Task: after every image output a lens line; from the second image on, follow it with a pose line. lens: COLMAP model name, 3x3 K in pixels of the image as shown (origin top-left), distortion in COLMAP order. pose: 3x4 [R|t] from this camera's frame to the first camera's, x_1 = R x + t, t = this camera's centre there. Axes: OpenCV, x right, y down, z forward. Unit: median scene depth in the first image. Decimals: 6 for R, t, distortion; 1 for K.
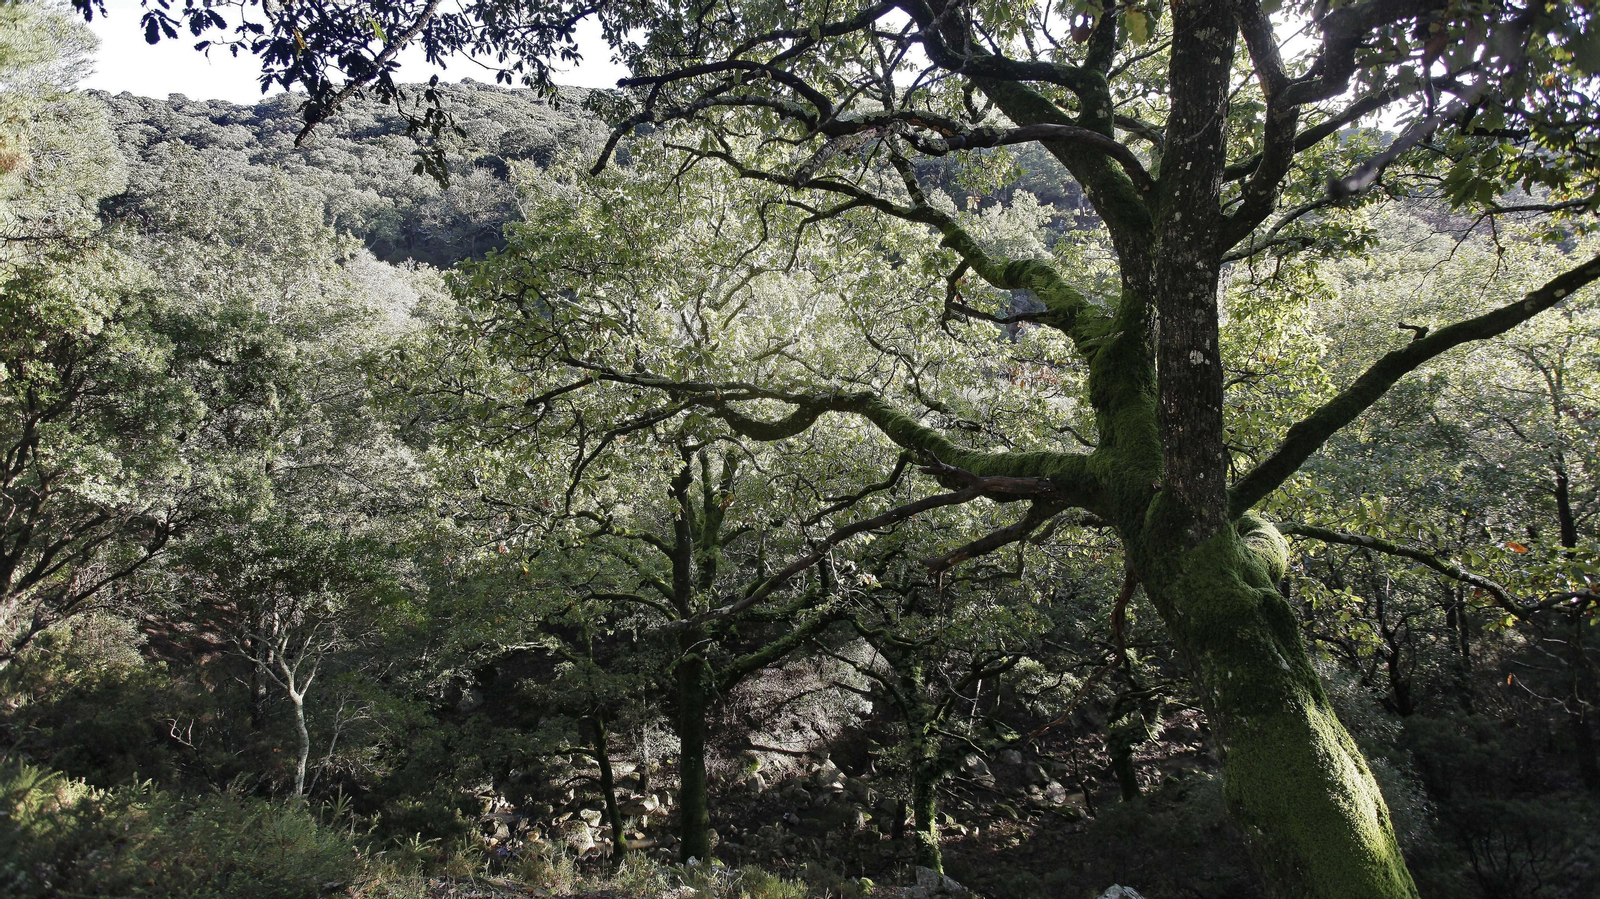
lens RADIAL K [[809.2, 0, 800.0], [0, 809.2, 449.5], [0, 0, 1]] dist [-0.075500, 0.036352]
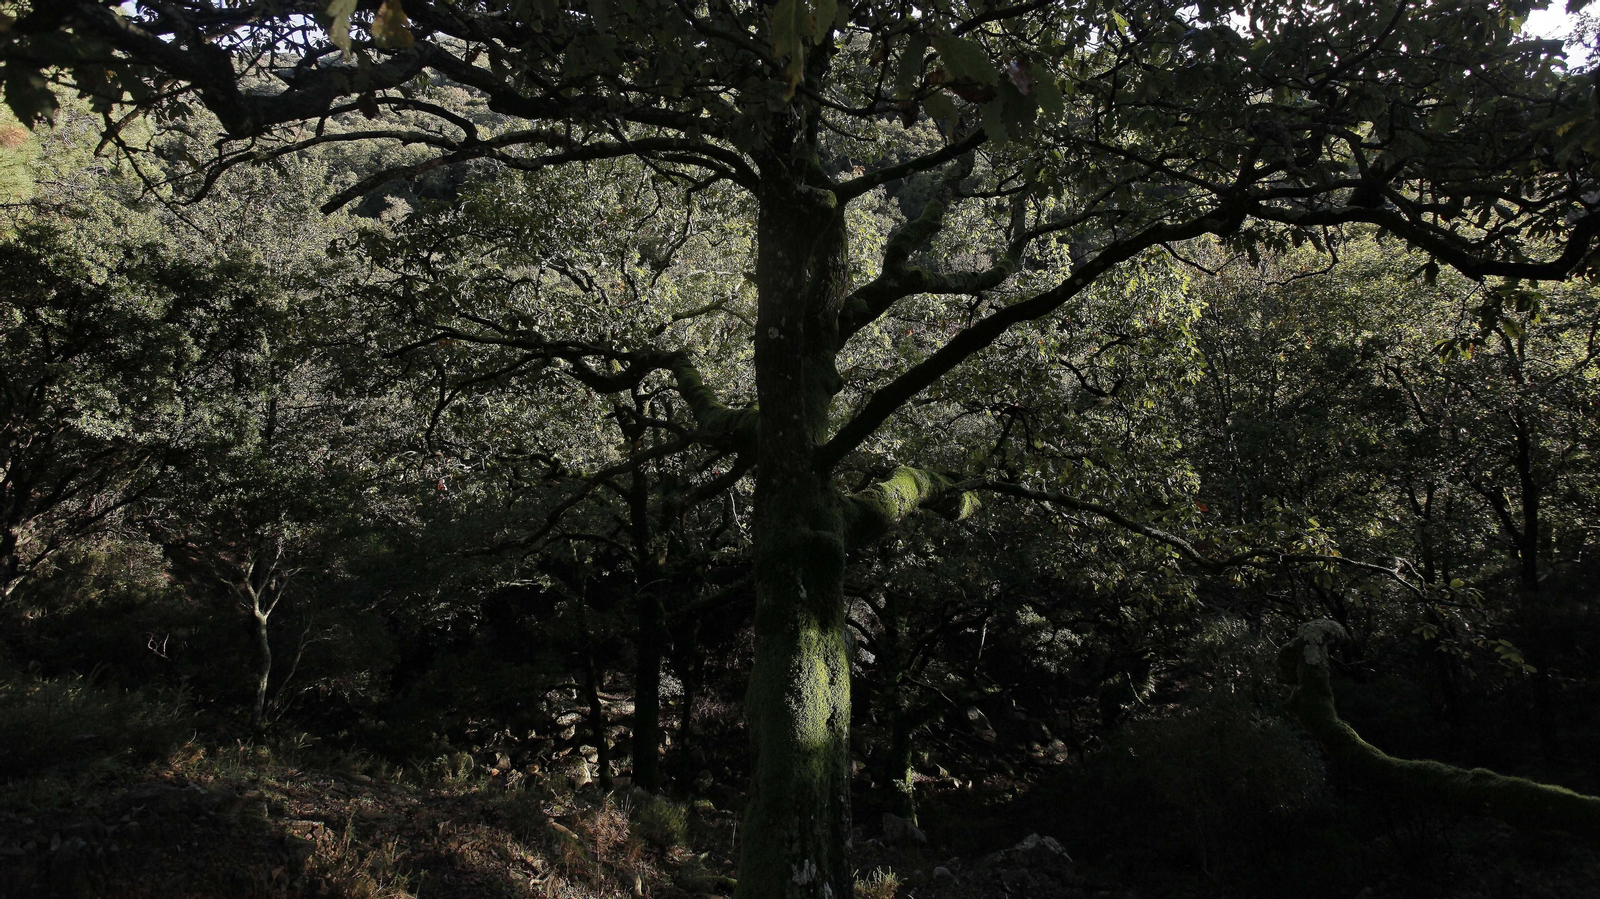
lens RADIAL K [[806.2, 0, 784.4], [0, 806.2, 389.3], [0, 0, 1]] dist [-0.075015, 0.037370]
pose [[0.997910, 0.018786, -0.061824, 0.118680], [-0.019522, 0.999745, -0.011320, -0.003683], [0.061596, 0.012503, 0.998023, -0.038677]]
